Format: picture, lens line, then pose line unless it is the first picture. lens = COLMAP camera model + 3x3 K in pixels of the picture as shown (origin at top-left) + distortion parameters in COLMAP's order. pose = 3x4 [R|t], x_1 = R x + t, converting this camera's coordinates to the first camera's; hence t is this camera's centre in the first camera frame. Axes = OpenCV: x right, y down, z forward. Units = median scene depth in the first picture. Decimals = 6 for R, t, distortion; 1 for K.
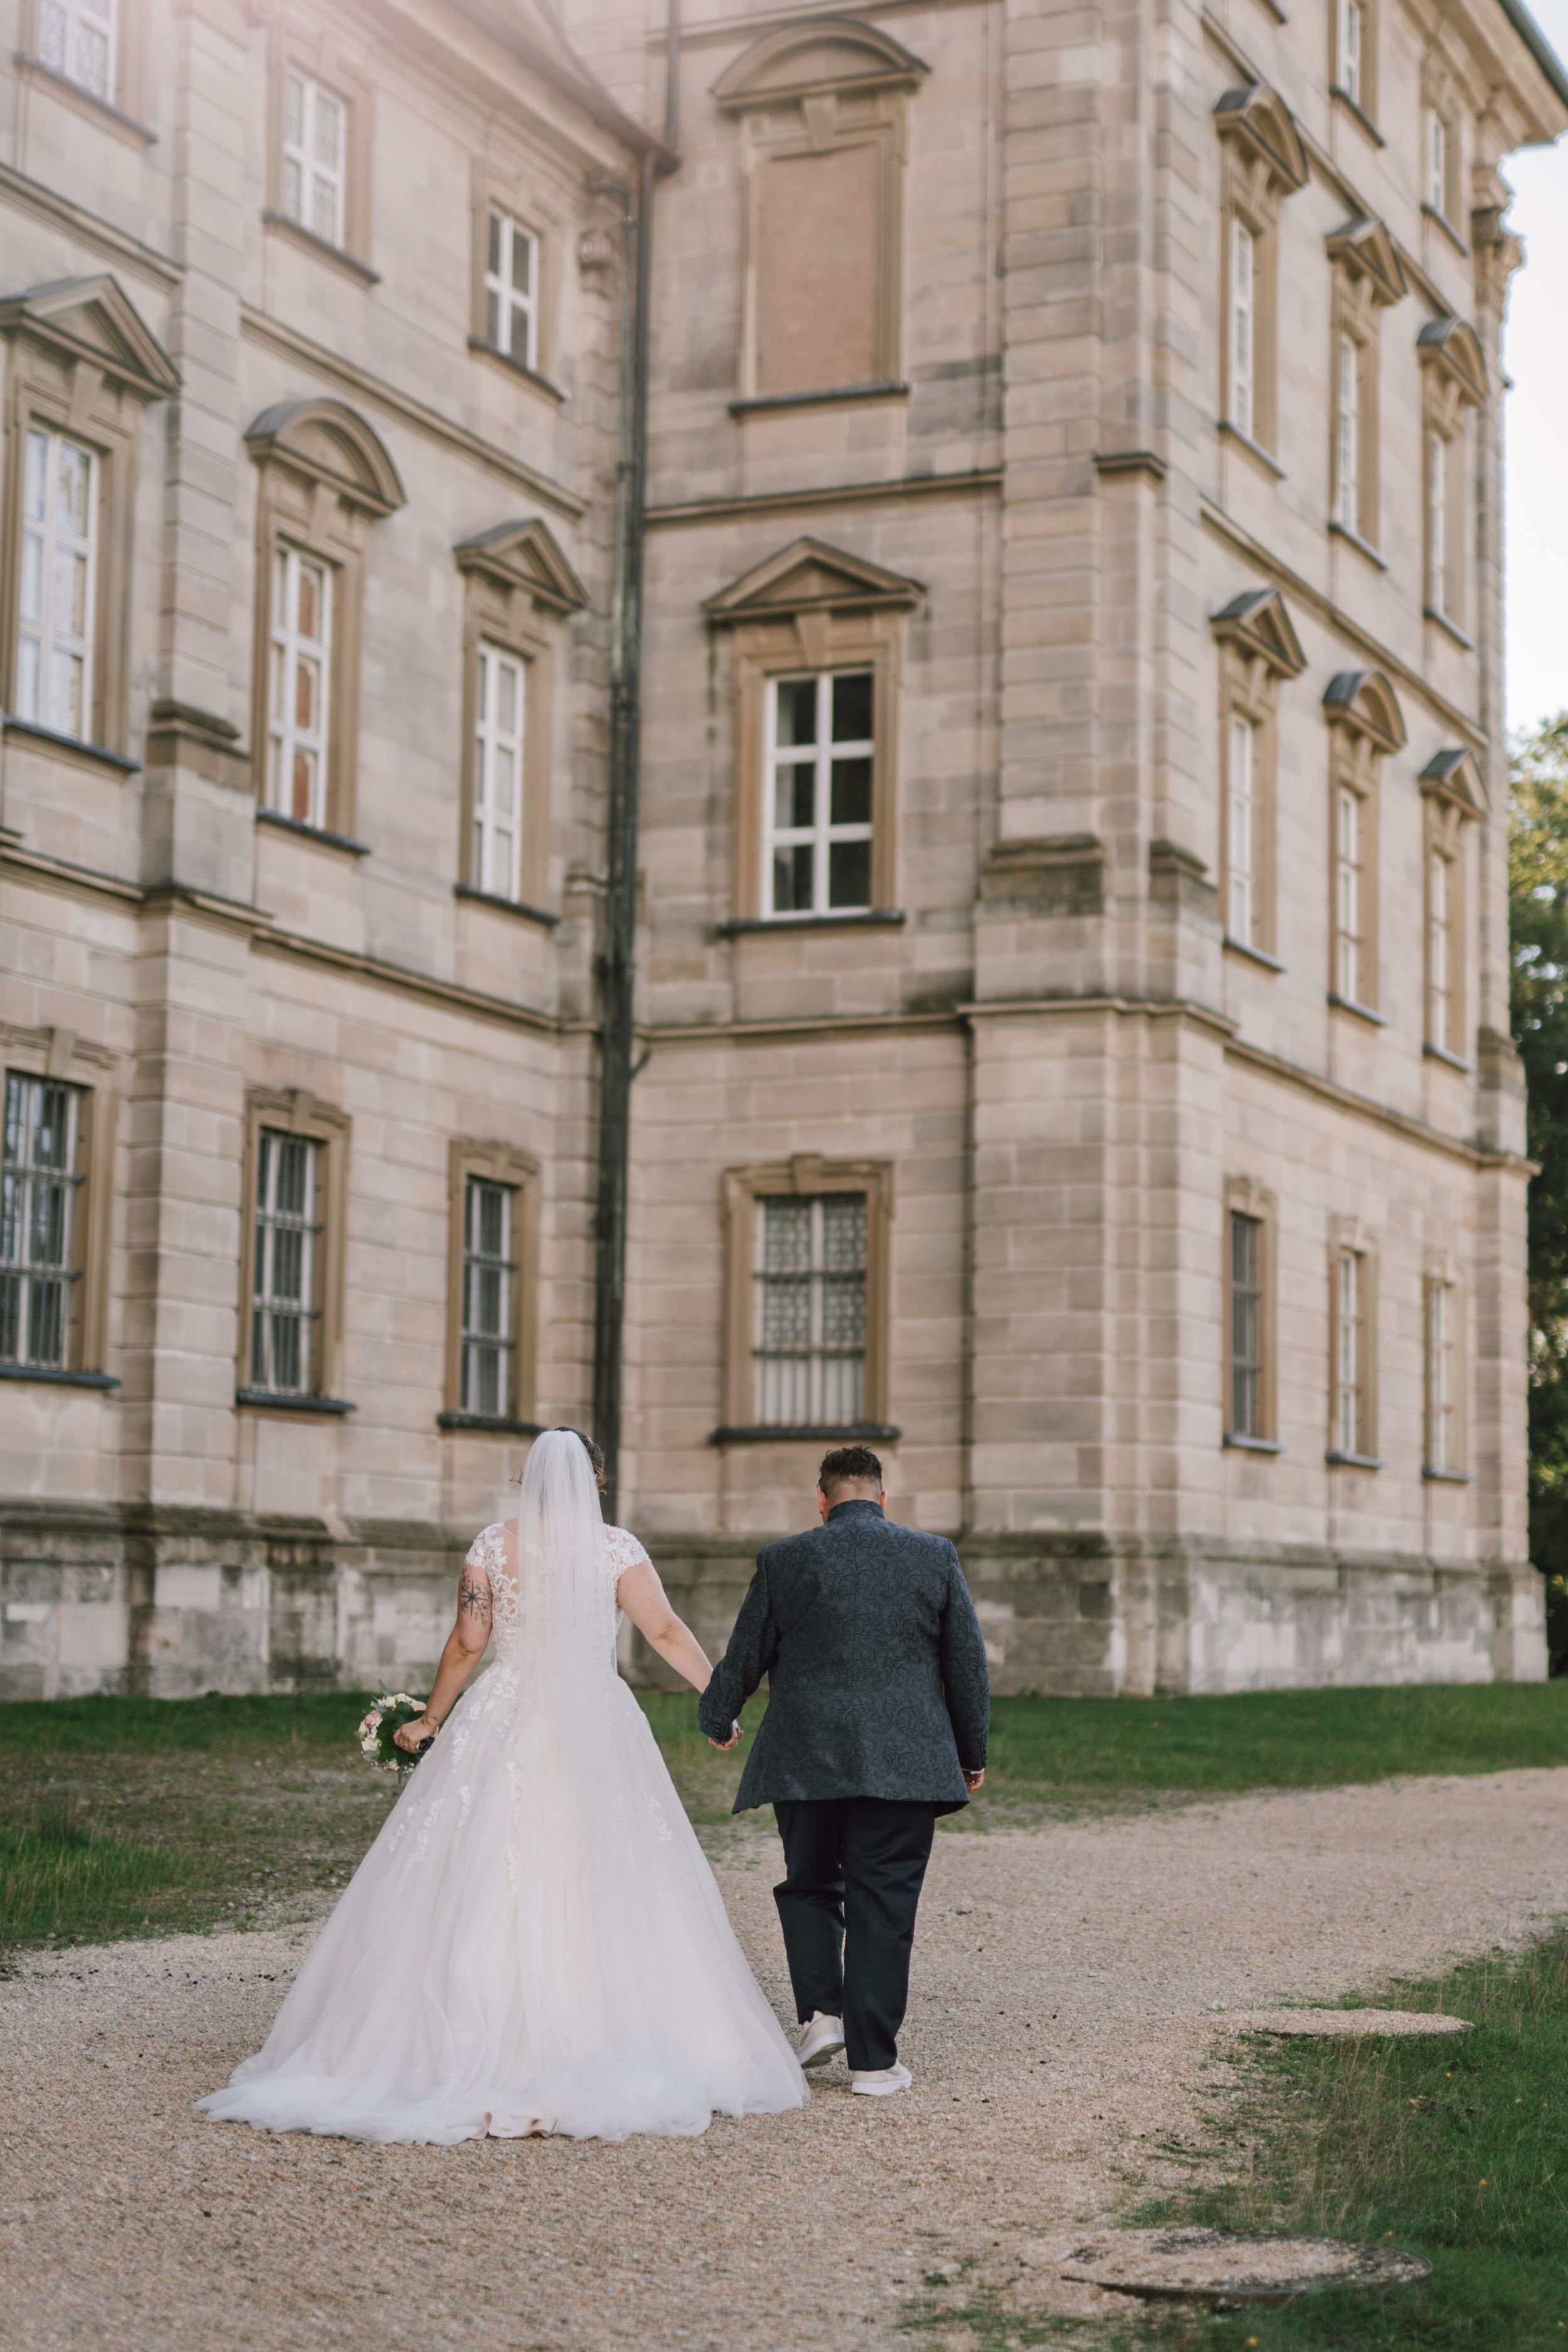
lens RADIAL K [[4258.7, 0, 909.7], [0, 4258.7, 1107.5], [0, 0, 1]] dist [0.018447, 0.000000]
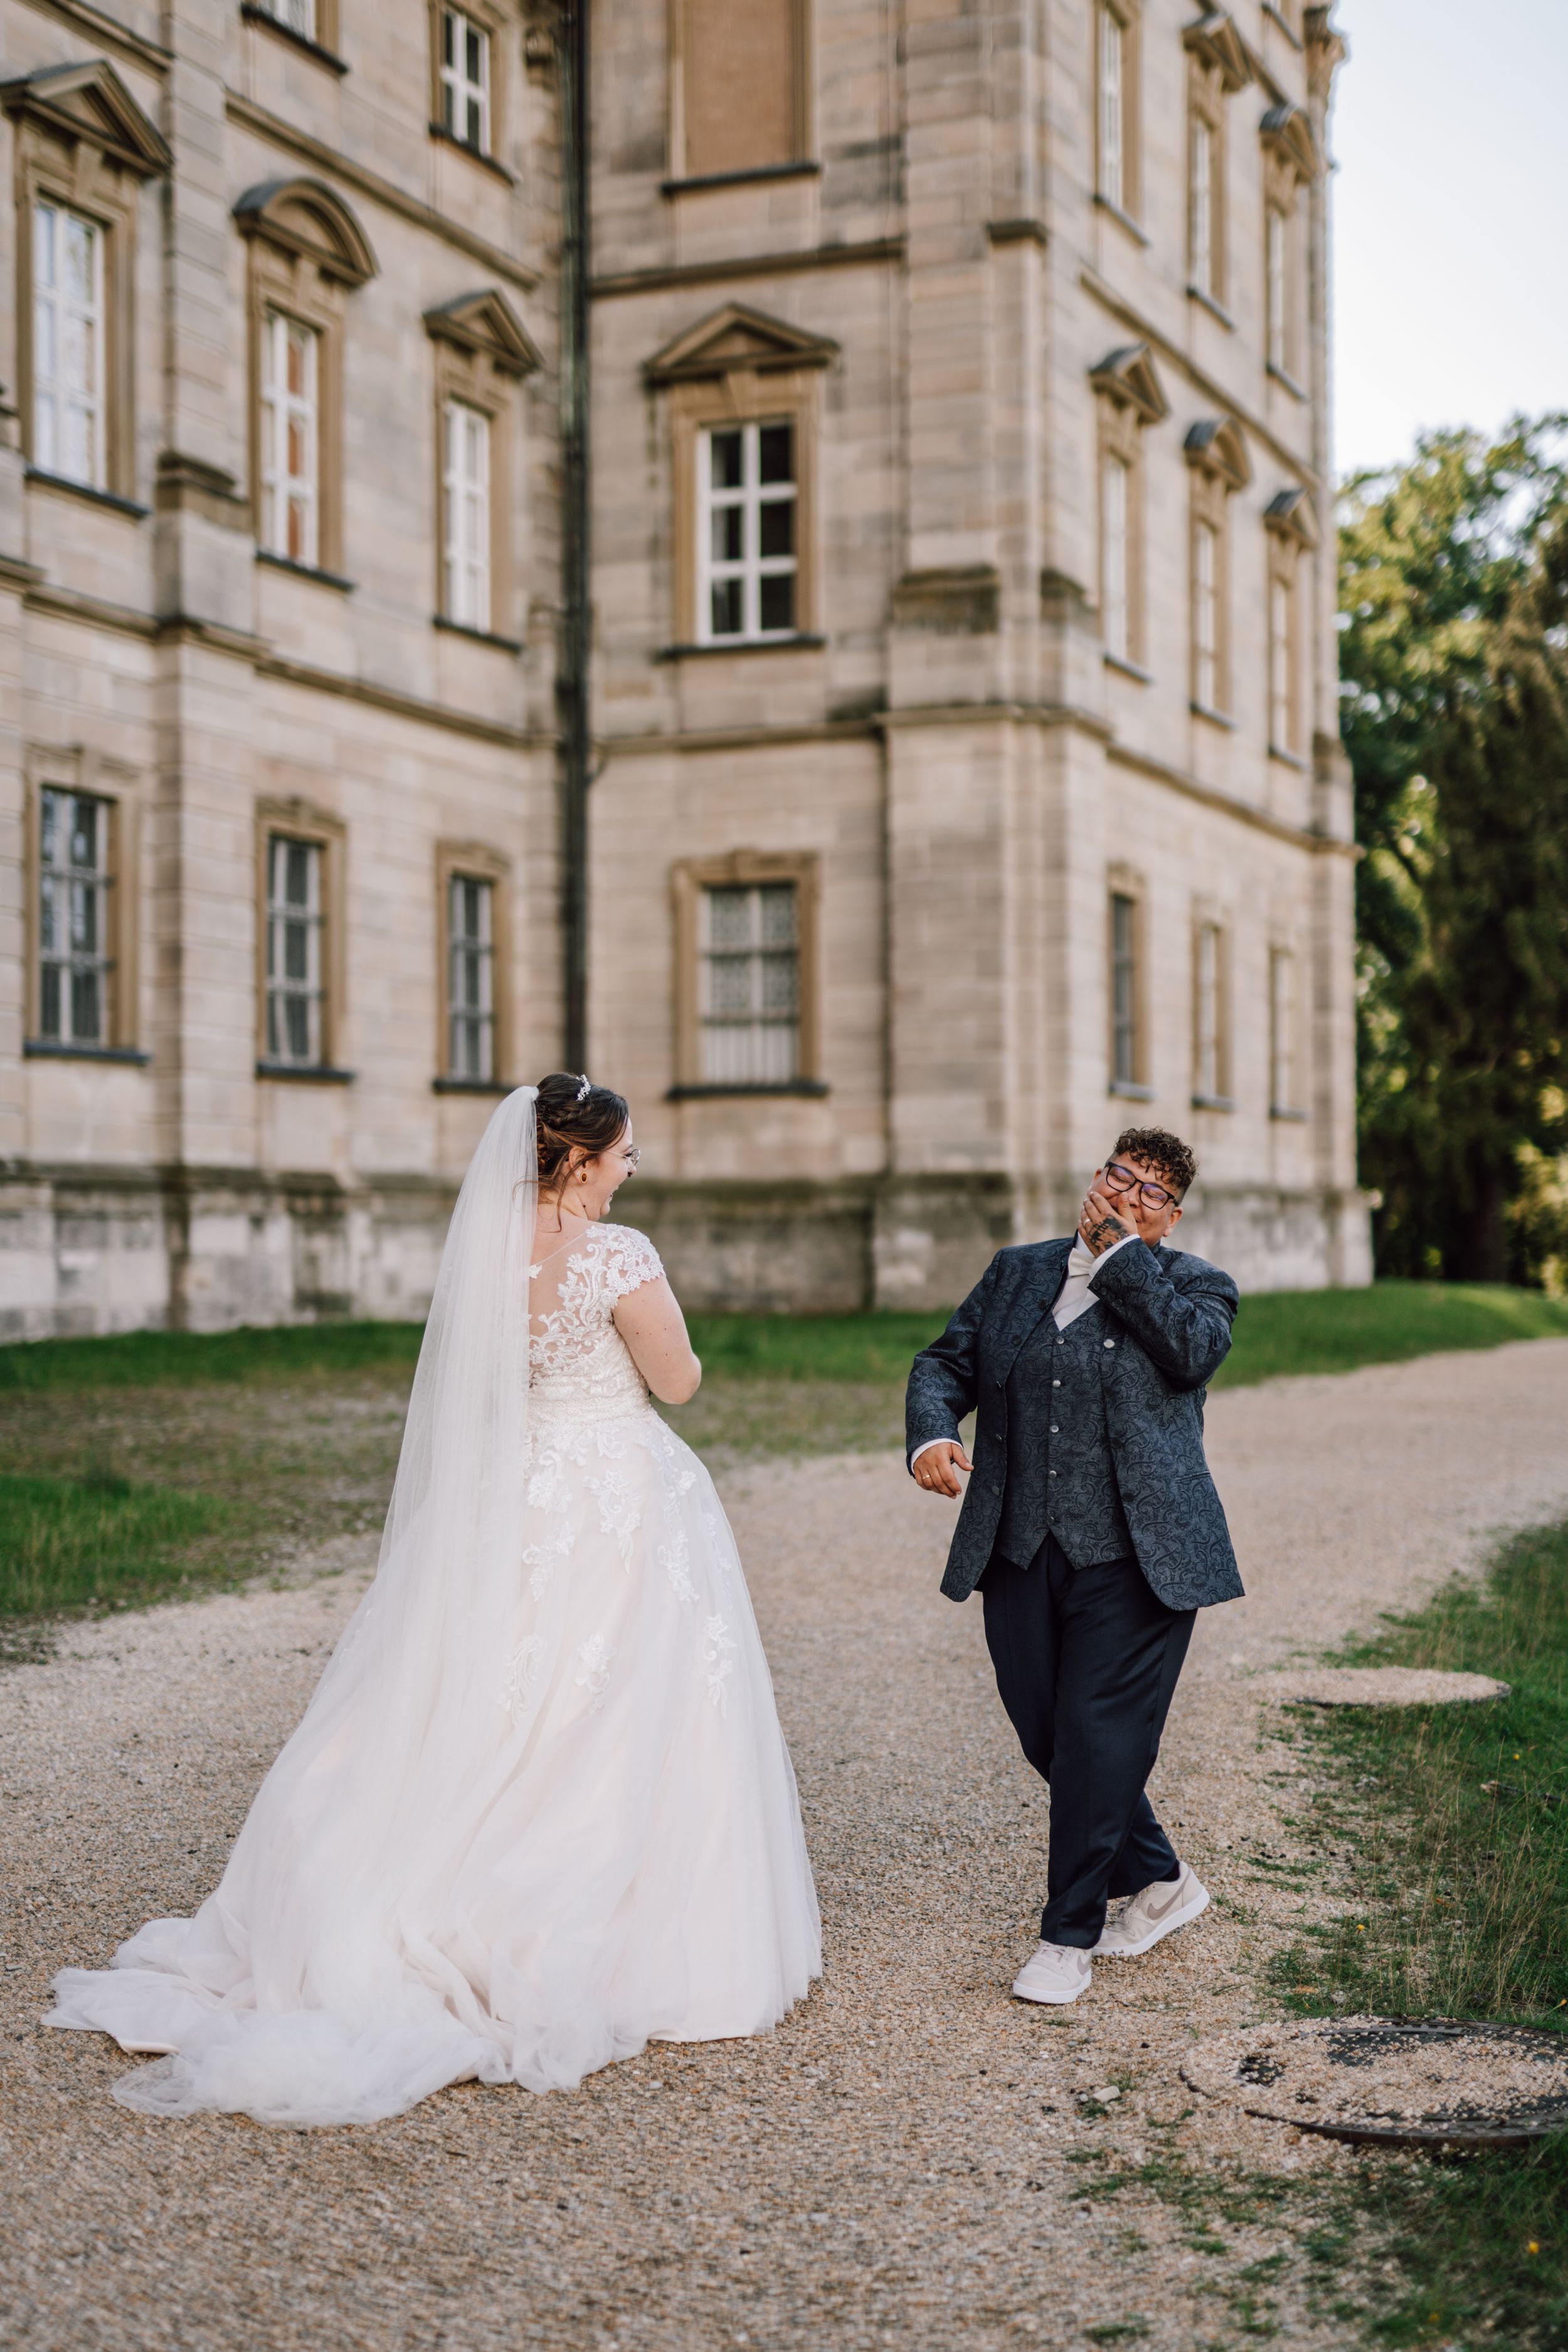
lens RADIAL K [[3468.3, 0, 870.1], [0, 3468.3, 1160.8], [0, 0, 1]] dist [0.024108, 0.000000]
pose [[0.999662, -0.018888, 0.017891, -0.008507], [0.017017, 0.994891, 0.099506, 0.002198], [-0.019679, -0.099168, 0.994876, 0.056224]]
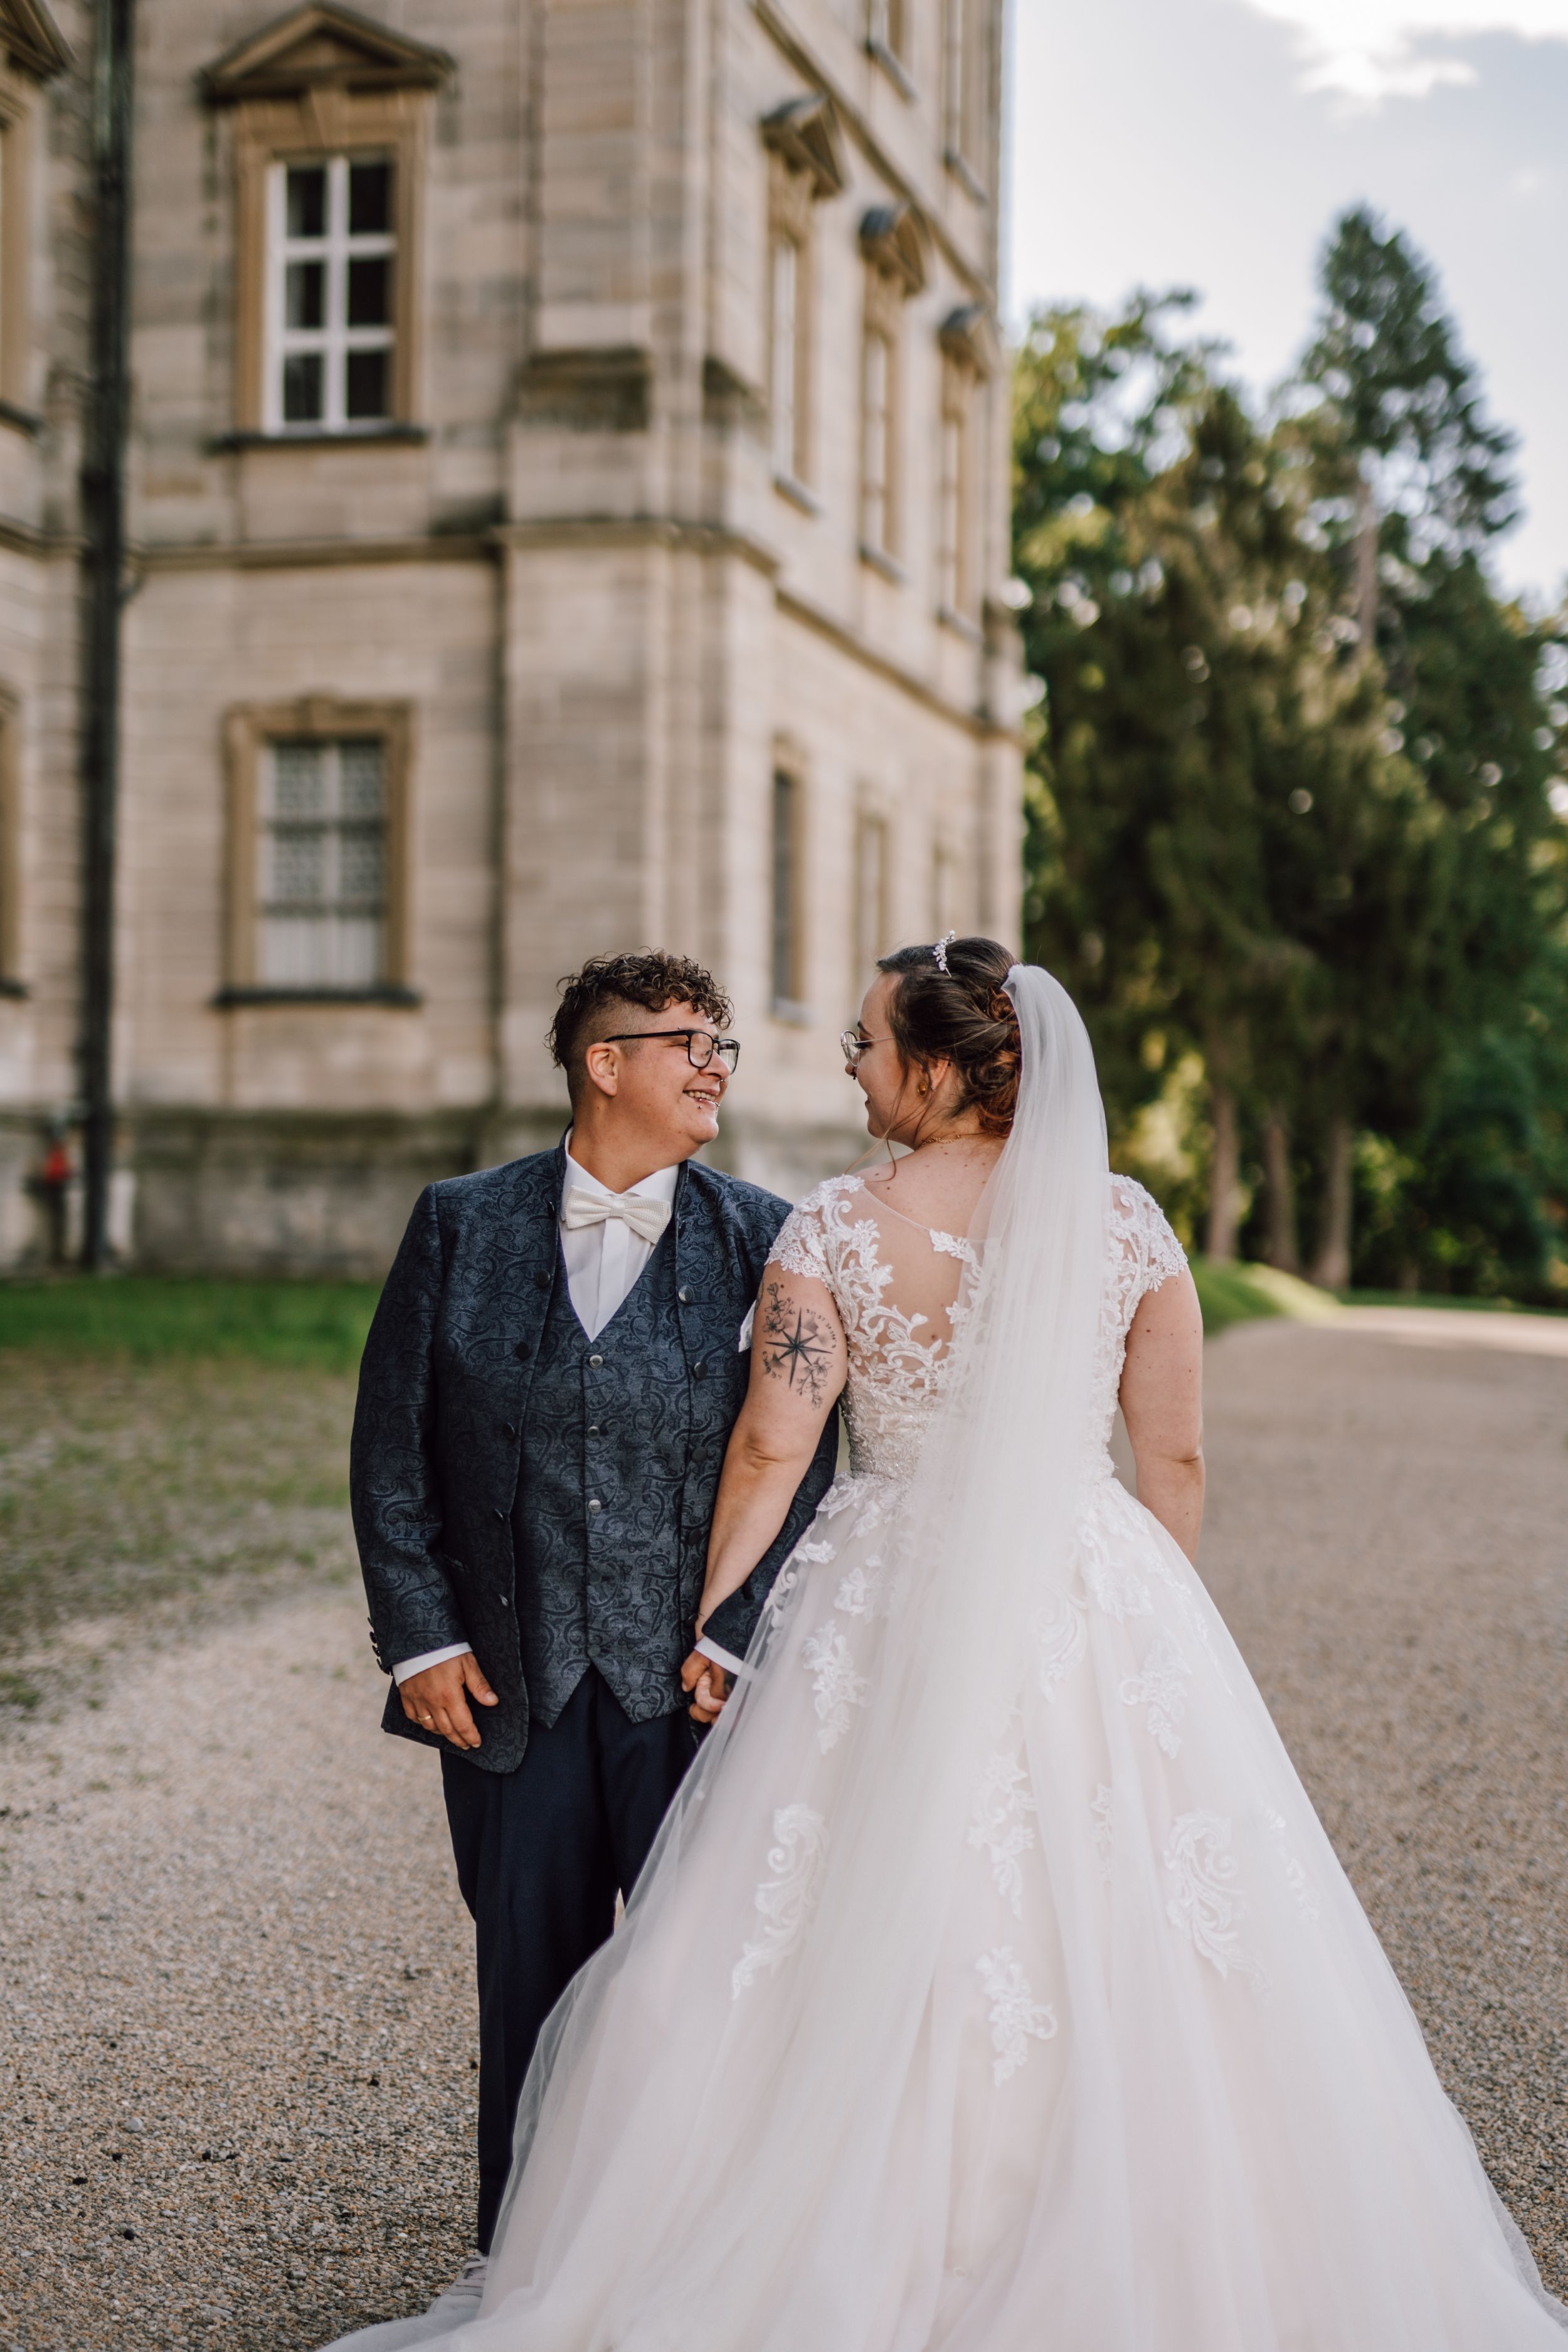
lens RADIAL K [[3468.3, 0, 807.4], [0, 3468.3, 1175.6], [0, 0, 1]] dist [0.024108, 0.000000]
pose [[0.988430, 0.001792, 0.151669, -0.033498], [-0.020227, 0.992557, 0.120093, 0.022199], [-0.150325, -0.121771, 0.981109, 0.237005]]
